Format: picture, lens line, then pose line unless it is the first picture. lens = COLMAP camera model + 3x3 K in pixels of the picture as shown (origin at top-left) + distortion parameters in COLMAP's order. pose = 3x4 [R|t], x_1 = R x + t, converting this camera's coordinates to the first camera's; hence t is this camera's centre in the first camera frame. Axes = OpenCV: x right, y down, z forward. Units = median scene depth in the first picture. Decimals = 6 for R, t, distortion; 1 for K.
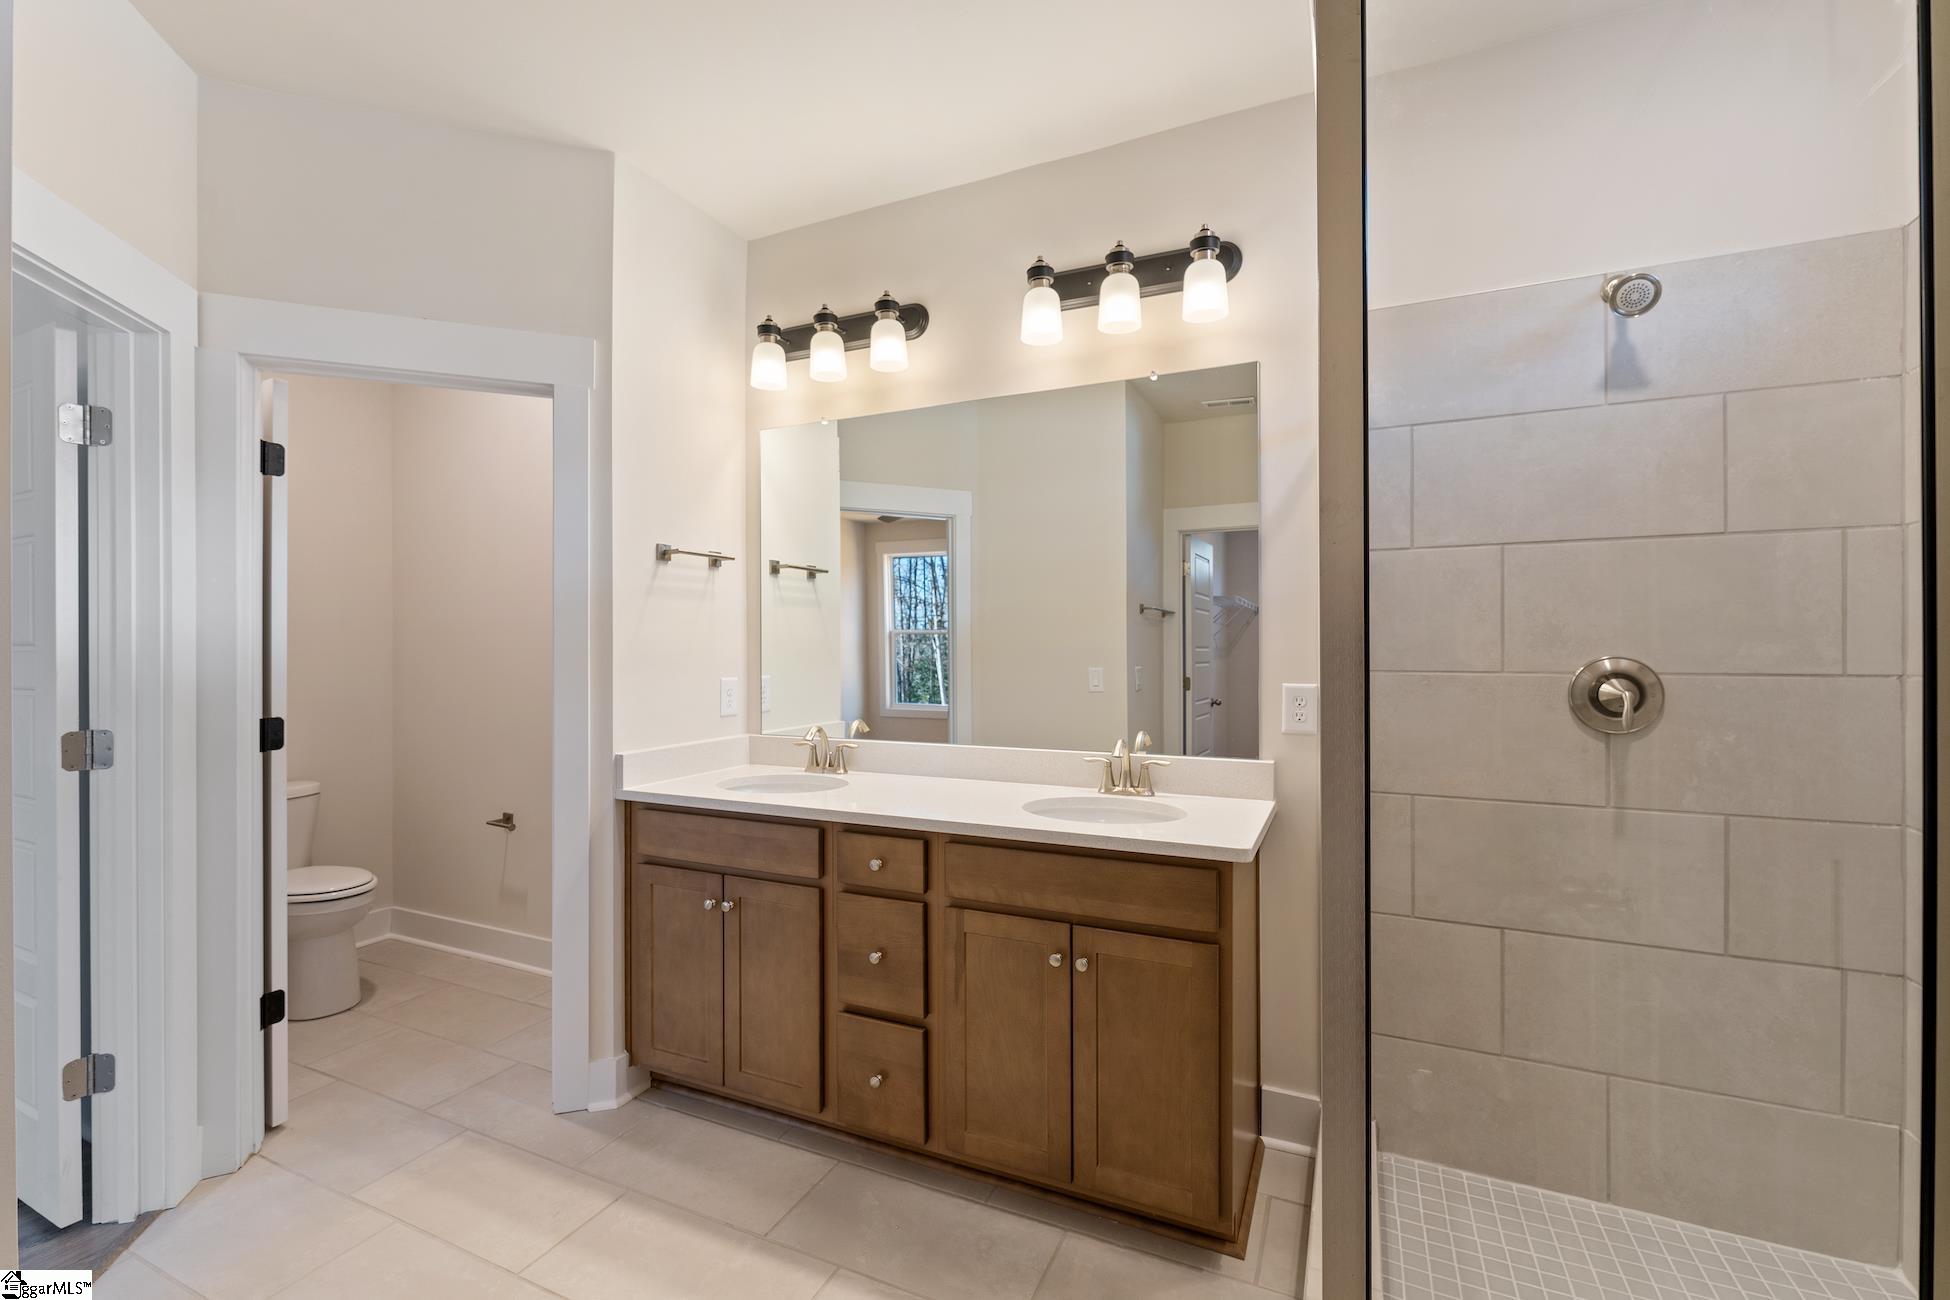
lens RADIAL K [[828.1, 0, 975.0], [0, 828.1, 650.0], [0, 0, 1]] dist [0.000739, 0.000050]
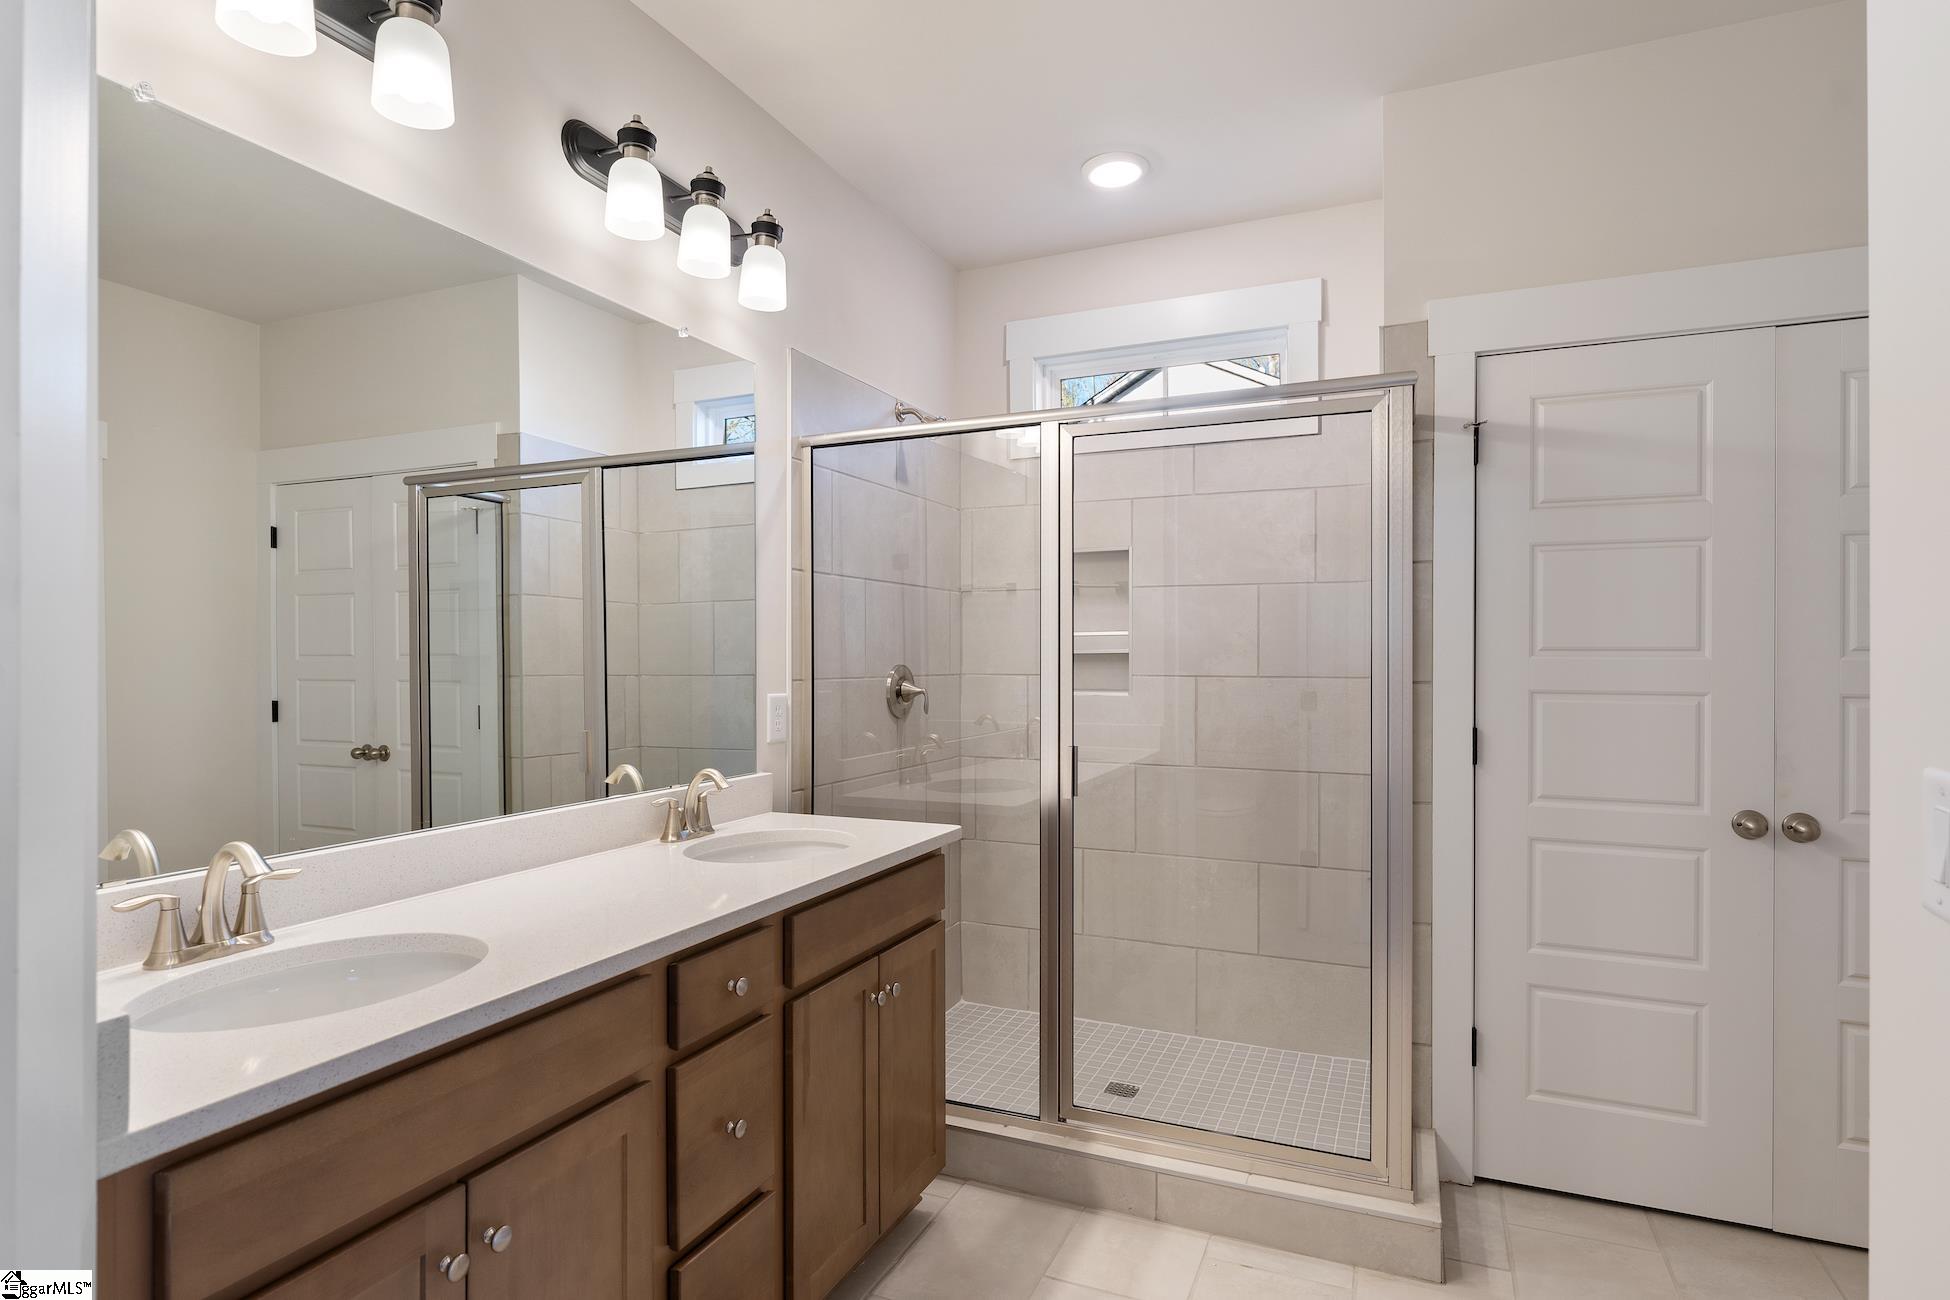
lens RADIAL K [[1006.9, 0, 976.2], [0, 1006.9, 672.7], [0, 0, 1]] dist [-0.000844, -0.000101]
pose [[-0.021474, -0.007500, 0.999741, -0.865599], [0.001228, 0.999971, 0.007528, 0.006442], [-0.999769, 0.001389, -0.021464, 0.789696]]
